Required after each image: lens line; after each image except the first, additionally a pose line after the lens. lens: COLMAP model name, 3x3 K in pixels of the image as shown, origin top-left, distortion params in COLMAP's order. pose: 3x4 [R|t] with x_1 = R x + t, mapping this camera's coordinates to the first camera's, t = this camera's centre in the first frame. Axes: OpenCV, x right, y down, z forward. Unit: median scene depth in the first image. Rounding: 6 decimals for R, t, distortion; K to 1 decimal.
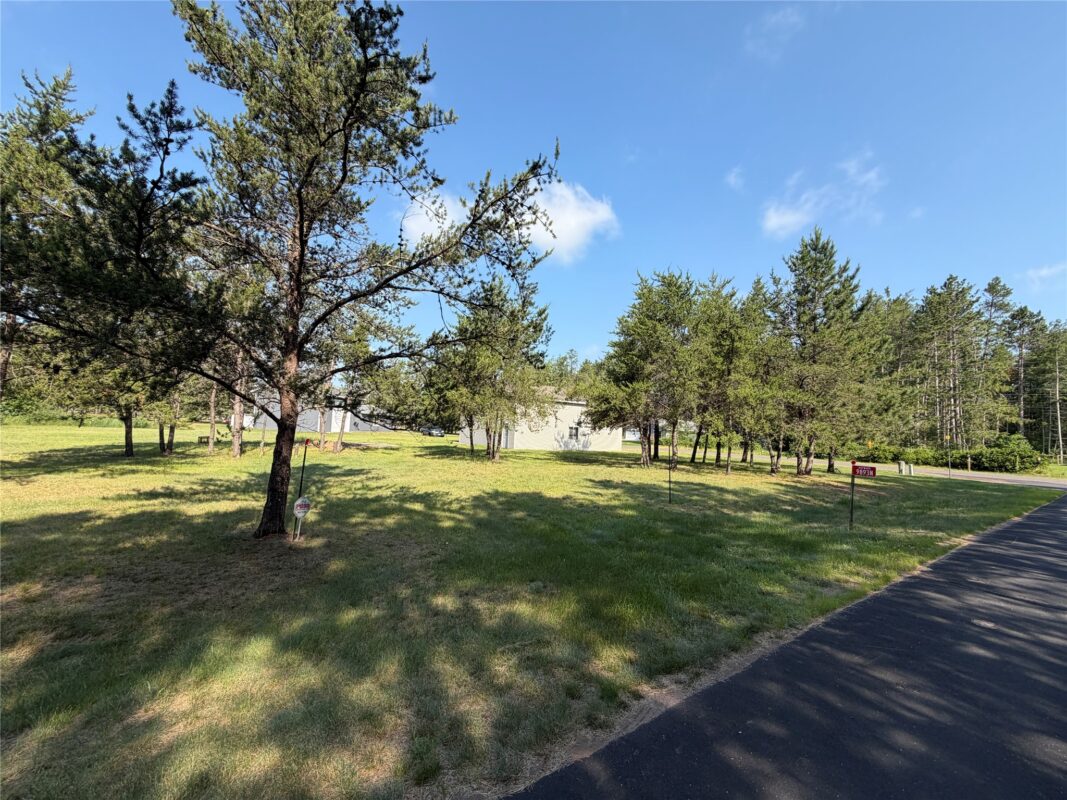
lens RADIAL K [[426.5, 0, 535.2], [0, 426.5, 400.9], [0, 0, 1]] dist [-0.002722, 0.000544]
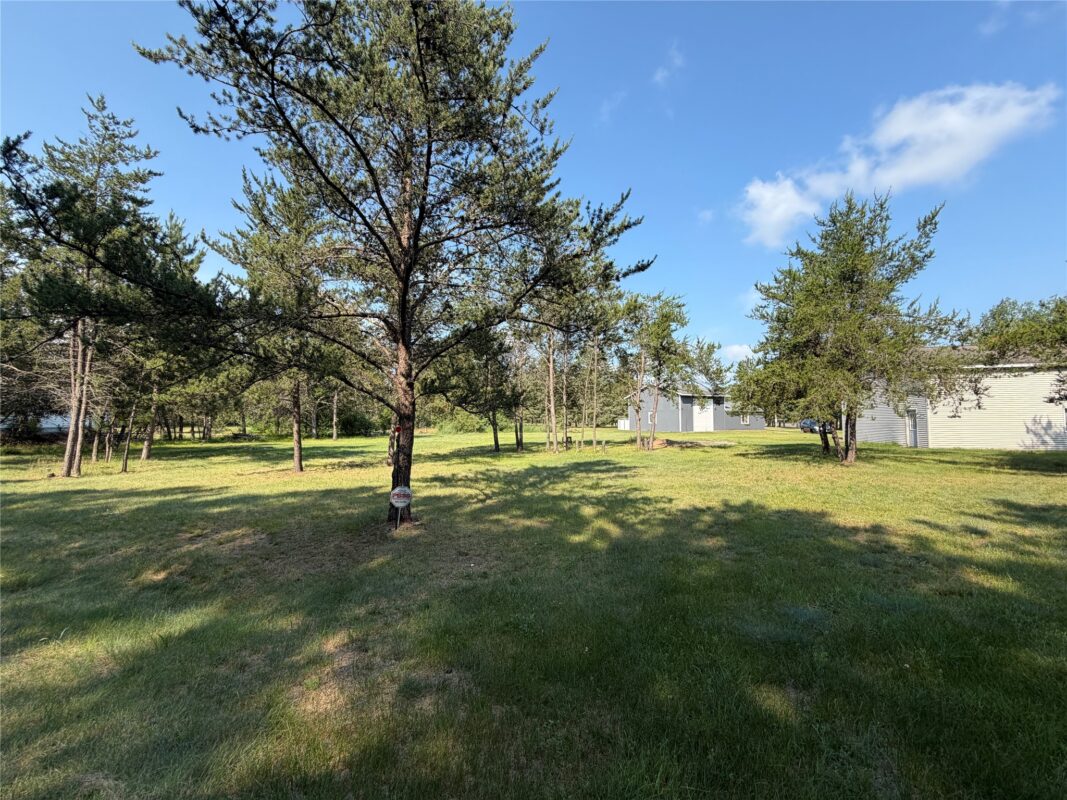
lens RADIAL K [[426.5, 0, 527.9], [0, 426.5, 402.0], [0, 0, 1]] dist [-0.002722, 0.000544]
pose [[0.630105, -0.083589, -0.771998, 0.122282], [0.082877, 0.995750, -0.040172, 0.029739], [0.772075, -0.038668, 0.634354, 0.181103]]
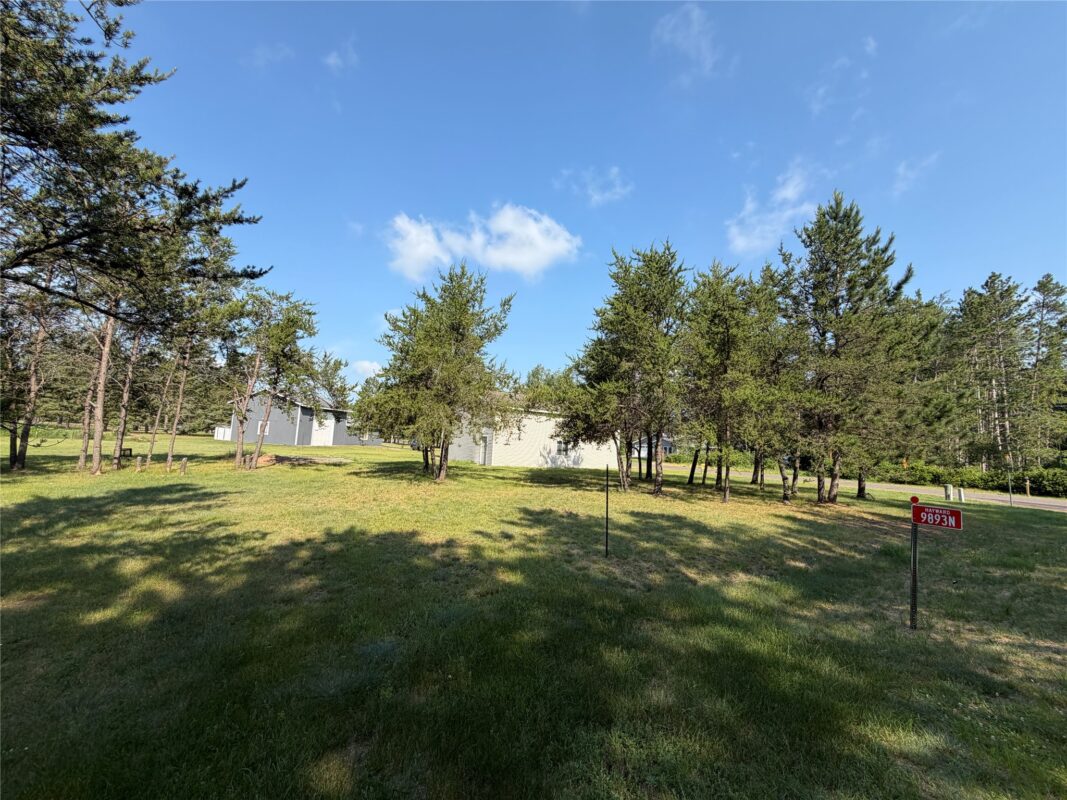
lens RADIAL K [[426.5, 0, 535.6], [0, 426.5, 400.8], [0, 0, 1]] dist [-0.002722, 0.000544]
pose [[0.999248, 0.002426, -0.038686, 0.125726], [-0.003844, 0.999321, -0.036636, 0.017844], [0.038571, 0.036757, 0.998580, 0.190930]]
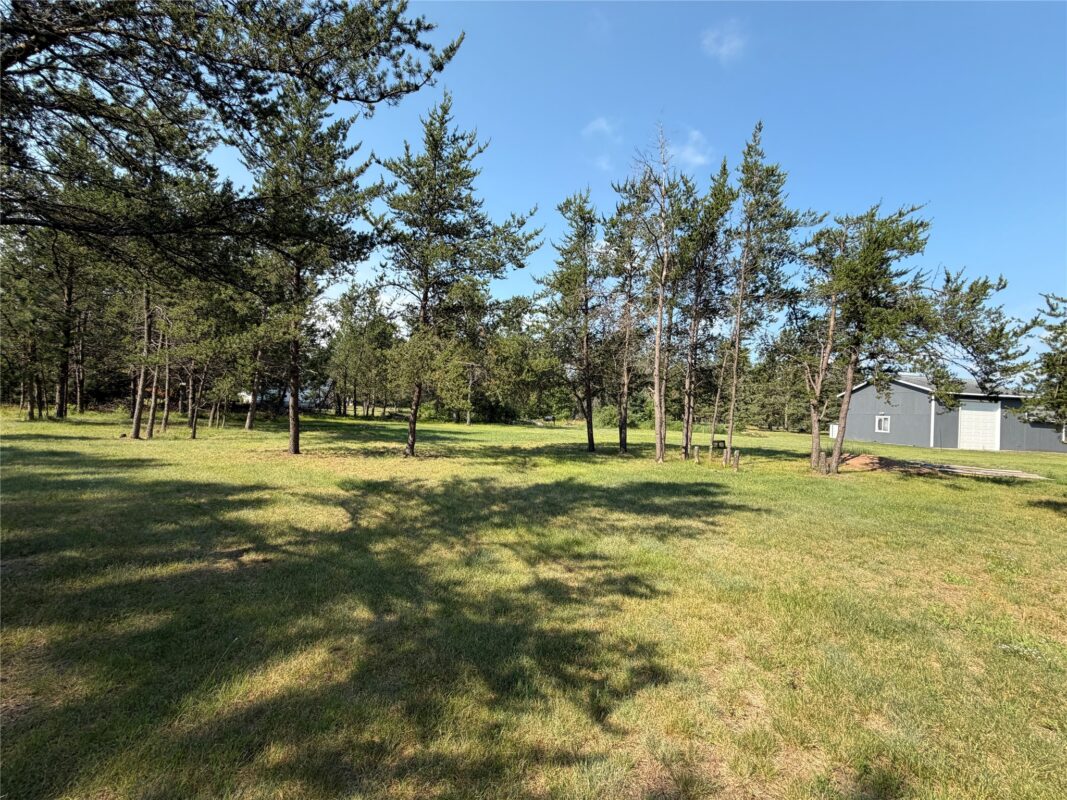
lens RADIAL K [[426.5, 0, 535.6], [0, 426.5, 399.1], [0, 0, 1]] dist [-0.002722, 0.000544]
pose [[0.252115, -0.062158, -0.965699, -0.010075], [0.021779, 0.998047, -0.058554, 0.049410], [0.967452, -0.006269, 0.252976, 0.490489]]
